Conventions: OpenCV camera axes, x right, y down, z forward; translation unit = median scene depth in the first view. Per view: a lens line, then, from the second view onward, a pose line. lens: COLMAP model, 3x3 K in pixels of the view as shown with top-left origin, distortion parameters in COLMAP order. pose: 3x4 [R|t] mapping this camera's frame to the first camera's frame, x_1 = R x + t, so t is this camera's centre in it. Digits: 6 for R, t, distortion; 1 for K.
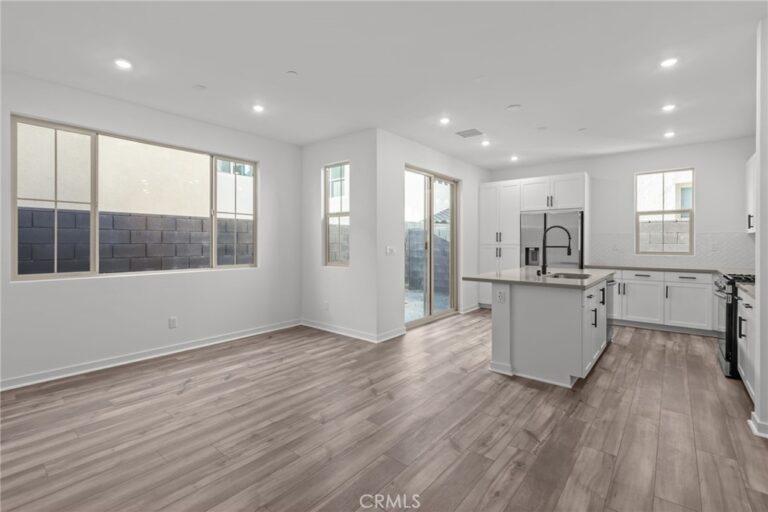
lens RADIAL K [[349.9, 0, 377.7], [0, 349.9, 243.3], [0, 0, 1]] dist [-0.000073, -0.000540]
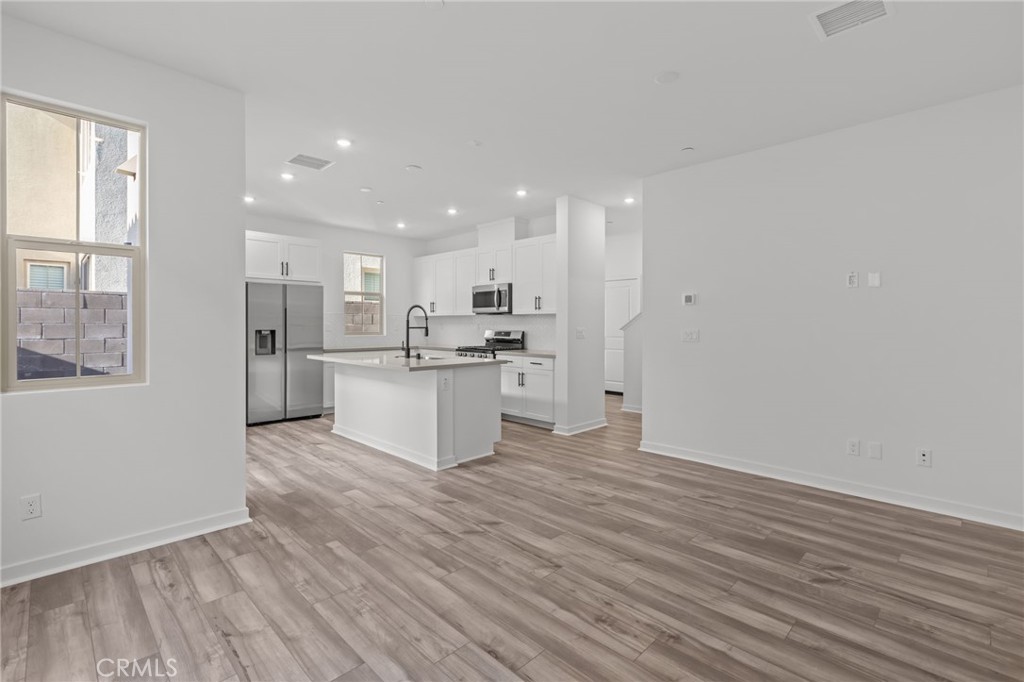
lens RADIAL K [[466.5, 0, 505.7], [0, 466.5, 327.6], [0, 0, 1]] dist [-0.000073, -0.000540]
pose [[0.092443, -0.009659, 0.995671, -0.749700], [-0.001975, 0.999949, 0.009884, -0.004222], [-0.995716, -0.002880, 0.092419, 0.665834]]
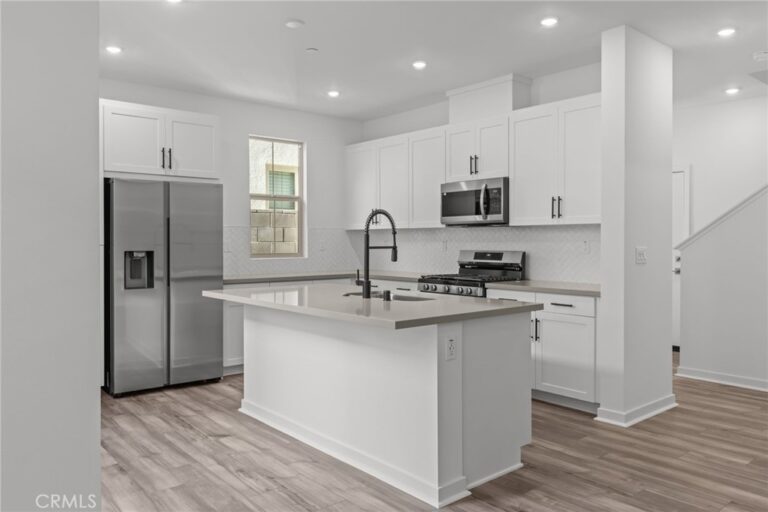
lens RADIAL K [[572.9, 0, 376.5], [0, 572.9, 247.5], [0, 0, 1]] dist [0.004456, -0.009234]
pose [[0.174478, -0.013278, 0.984572, -0.428263], [0.001270, 0.999911, 0.013260, -0.003251], [-0.984660, -0.001063, 0.174479, 0.870955]]
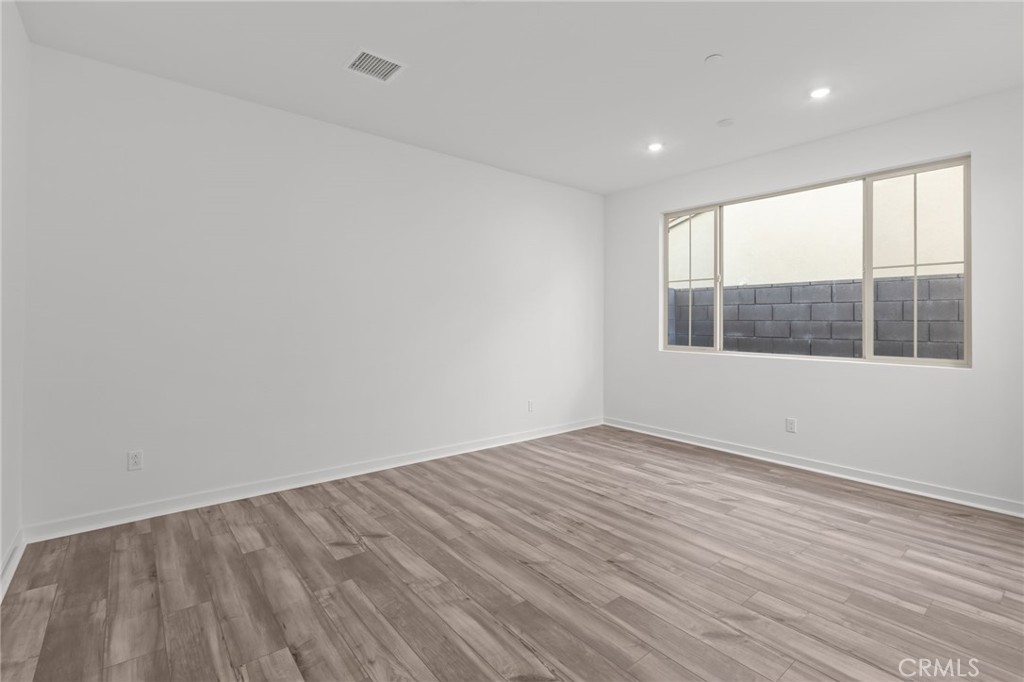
lens RADIAL K [[466.5, 0, 504.3], [0, 466.5, 317.7], [0, 0, 1]] dist [-0.000073, -0.000540]
pose [[-0.195775, -0.005353, -0.980634, 0.551971], [-0.004544, 0.999979, -0.004552, 0.004796], [0.980638, 0.003565, -0.195796, 0.633840]]
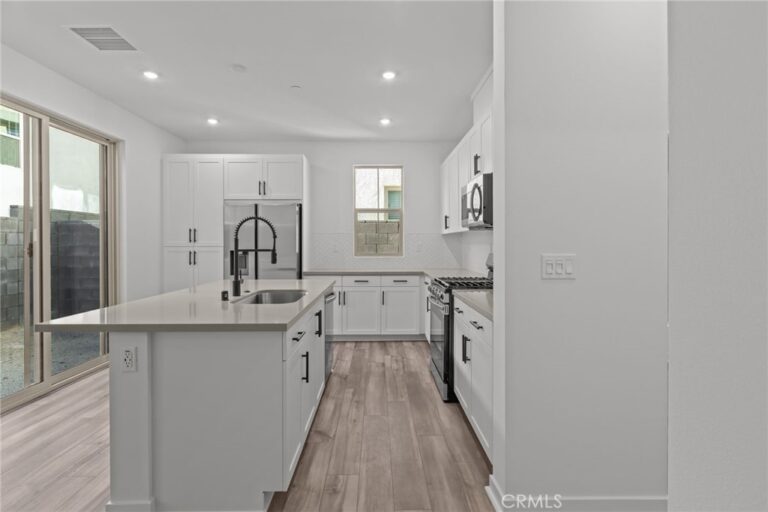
lens RADIAL K [[369.6, 0, 380.8], [0, 369.6, 245.8], [0, 0, 1]] dist [-0.003904, -0.001879]
pose [[0.755238, -0.006867, 0.655415, 0.257542], [0.003433, 0.999973, 0.006520, -0.001870], [-0.655442, -0.002674, 0.755241, 0.369402]]
